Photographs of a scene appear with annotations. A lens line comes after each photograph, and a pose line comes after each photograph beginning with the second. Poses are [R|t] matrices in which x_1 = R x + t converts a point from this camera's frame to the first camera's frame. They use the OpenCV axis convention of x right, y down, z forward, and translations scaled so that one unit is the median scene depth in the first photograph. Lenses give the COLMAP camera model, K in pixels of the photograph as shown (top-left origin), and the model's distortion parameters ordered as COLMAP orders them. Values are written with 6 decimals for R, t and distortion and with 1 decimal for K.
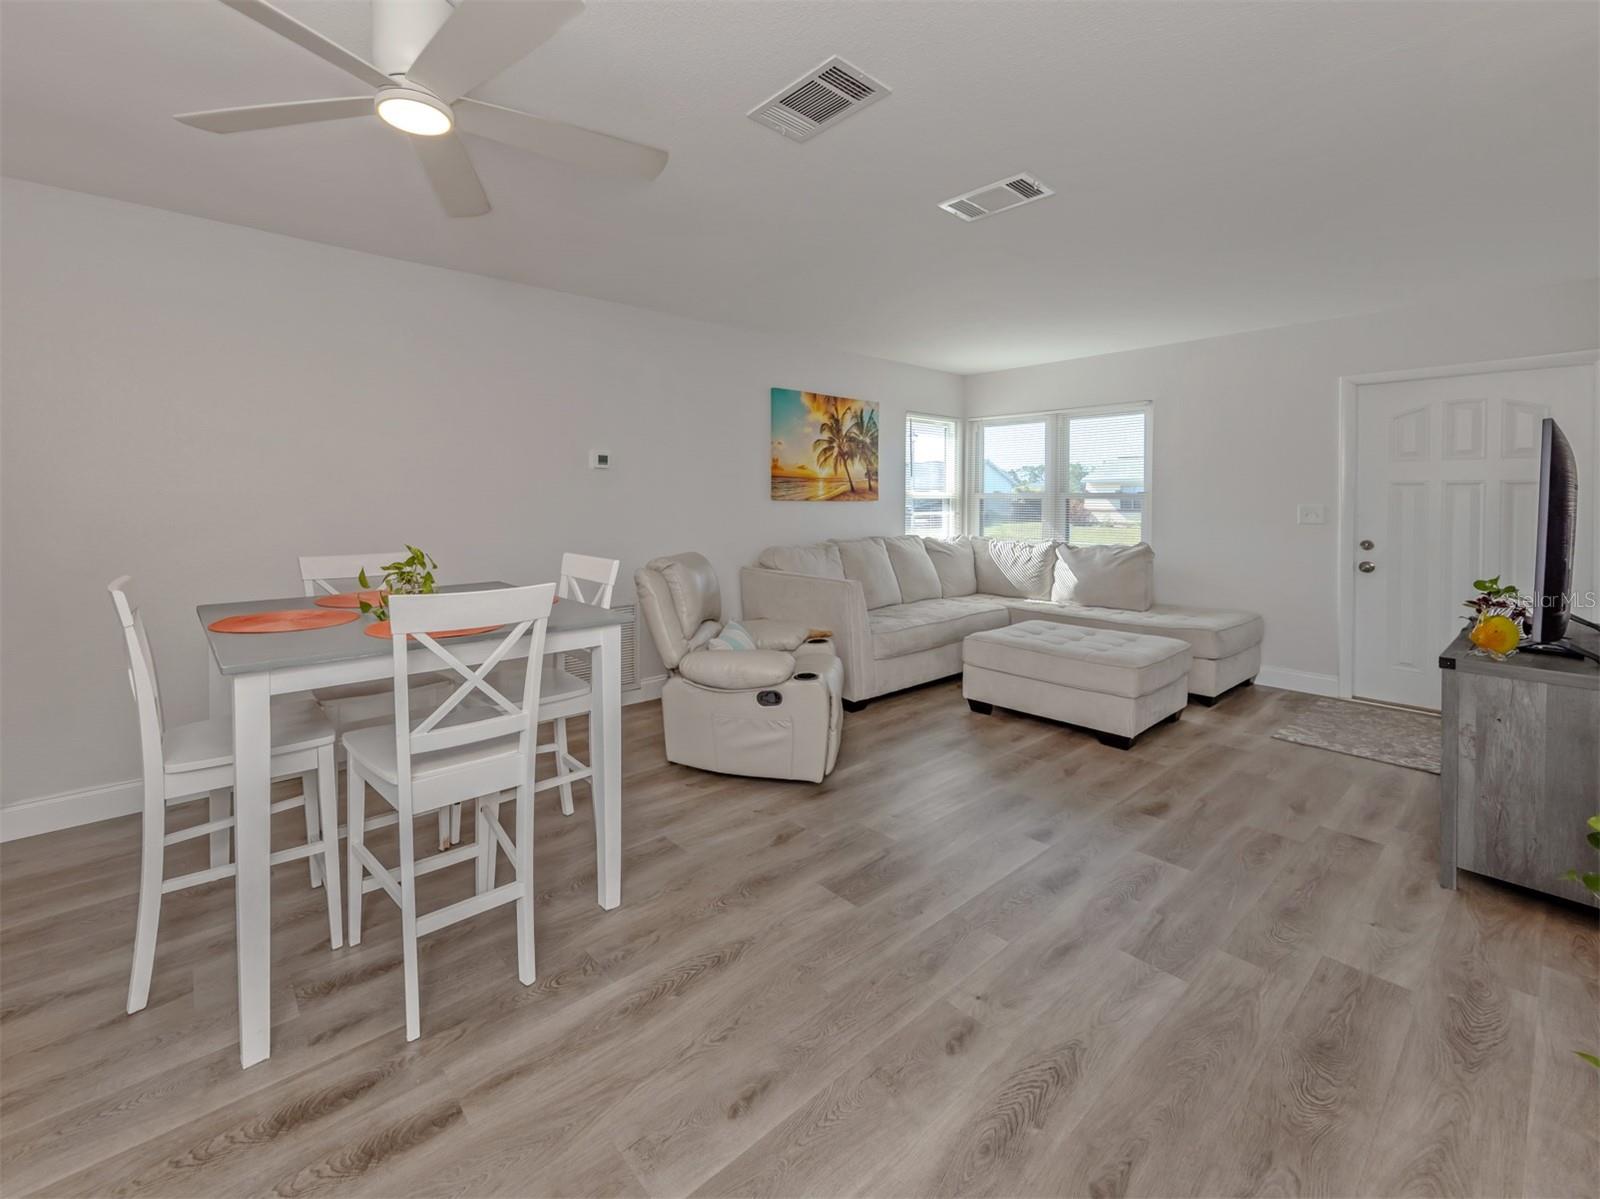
lens RADIAL K [[906.3, 0, 616.4], [0, 906.3, 479.3], [0, 0, 1]] dist [-0.001895, -0.001155]
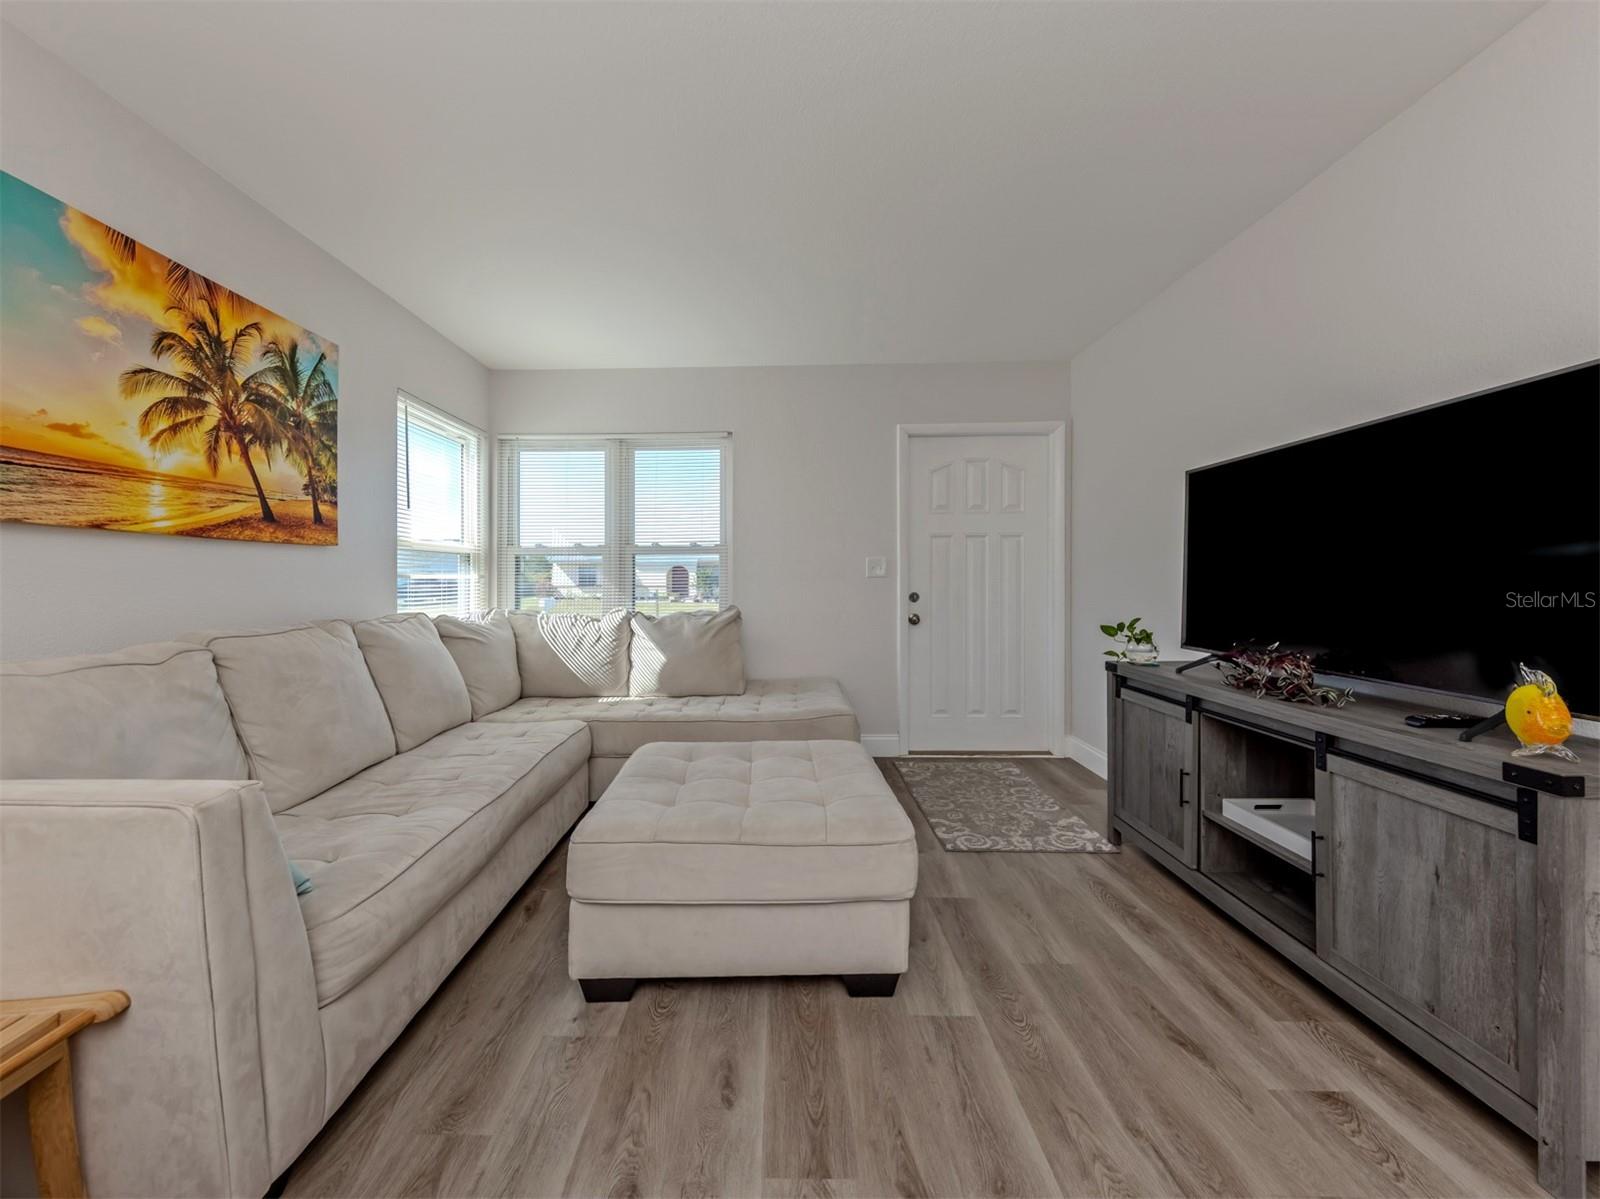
lens RADIAL K [[698.5, 0, 825.5], [0, 698.5, 565.5], [0, 0, 1]] dist [0.017874, -0.006796]
pose [[0.633897, -0.003336, 0.773410, 0.174595], [0.006439, 0.999979, -0.000964, 0.038778], [-0.773391, 0.005591, 0.633905, 0.598892]]
